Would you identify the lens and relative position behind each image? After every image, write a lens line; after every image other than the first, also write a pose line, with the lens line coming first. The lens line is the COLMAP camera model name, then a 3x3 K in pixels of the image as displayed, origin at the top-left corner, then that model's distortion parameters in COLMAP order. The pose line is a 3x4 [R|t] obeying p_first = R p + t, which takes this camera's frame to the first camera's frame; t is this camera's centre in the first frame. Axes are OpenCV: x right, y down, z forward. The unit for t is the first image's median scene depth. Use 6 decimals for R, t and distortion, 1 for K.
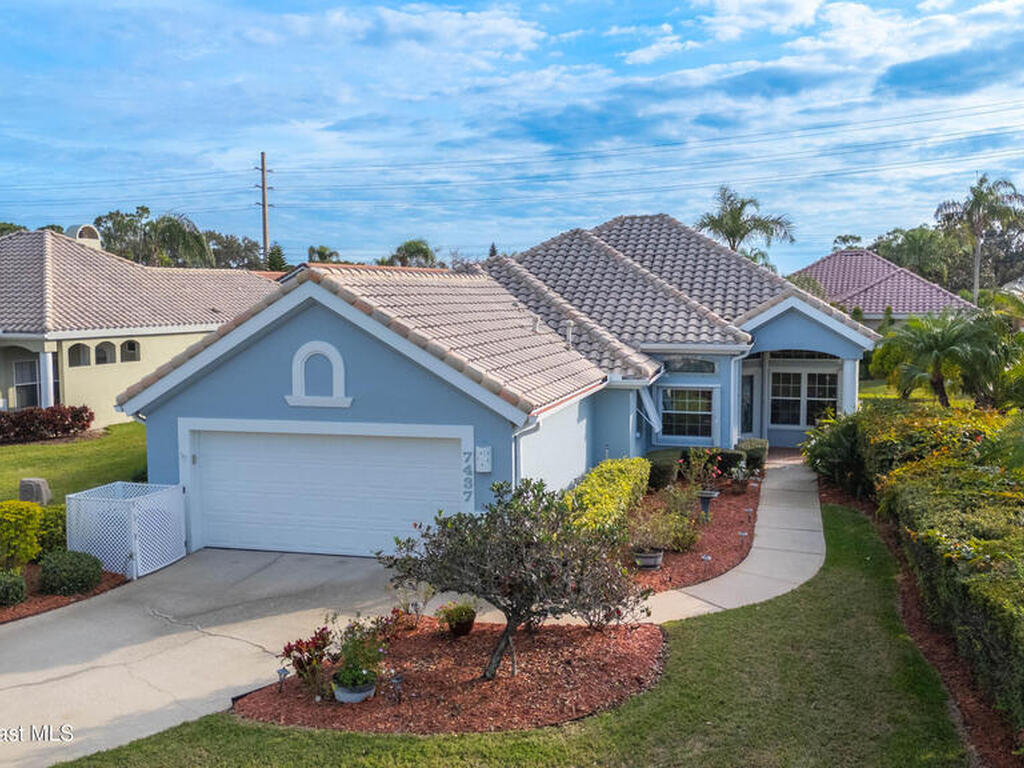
lens RADIAL K [[999.0, 0, 508.0], [0, 999.0, 382.9], [0, 0, 1]] dist [0.088048, -0.106098]
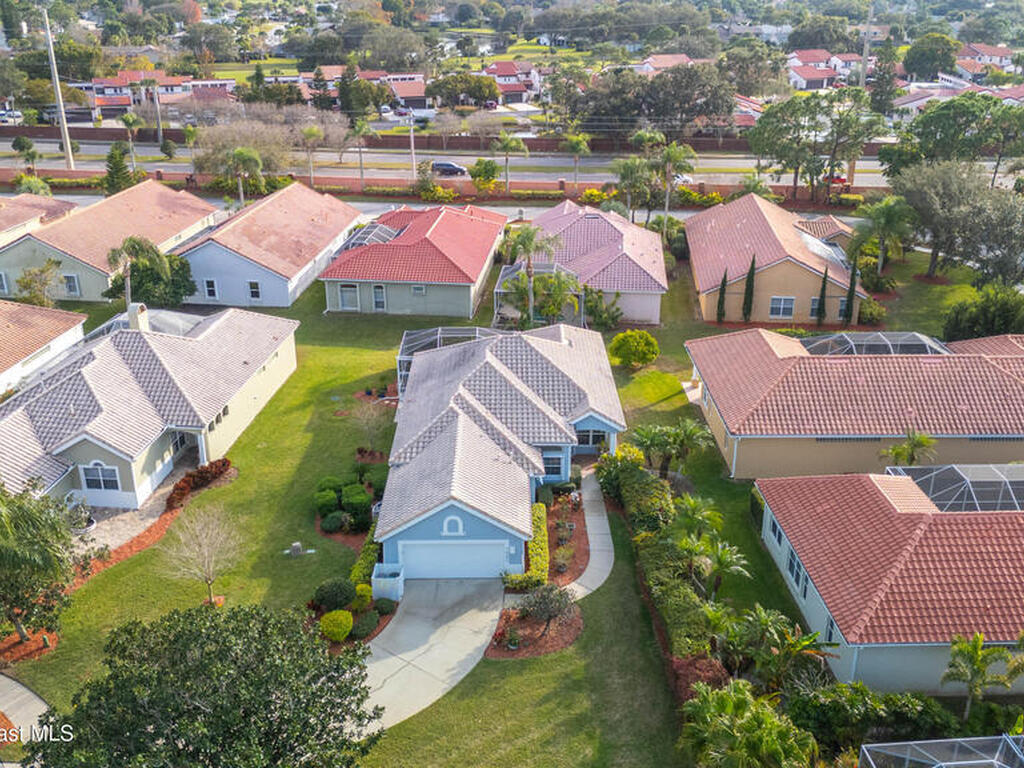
lens RADIAL K [[999.0, 0, 508.0], [0, 999.0, 382.9], [0, 0, 1]] dist [0.088048, -0.106098]
pose [[0.959991, -0.098258, 0.262227, -0.752348], [0.017071, 0.955212, 0.295428, -1.249708], [-0.279510, -0.279132, 0.918673, -1.574576]]
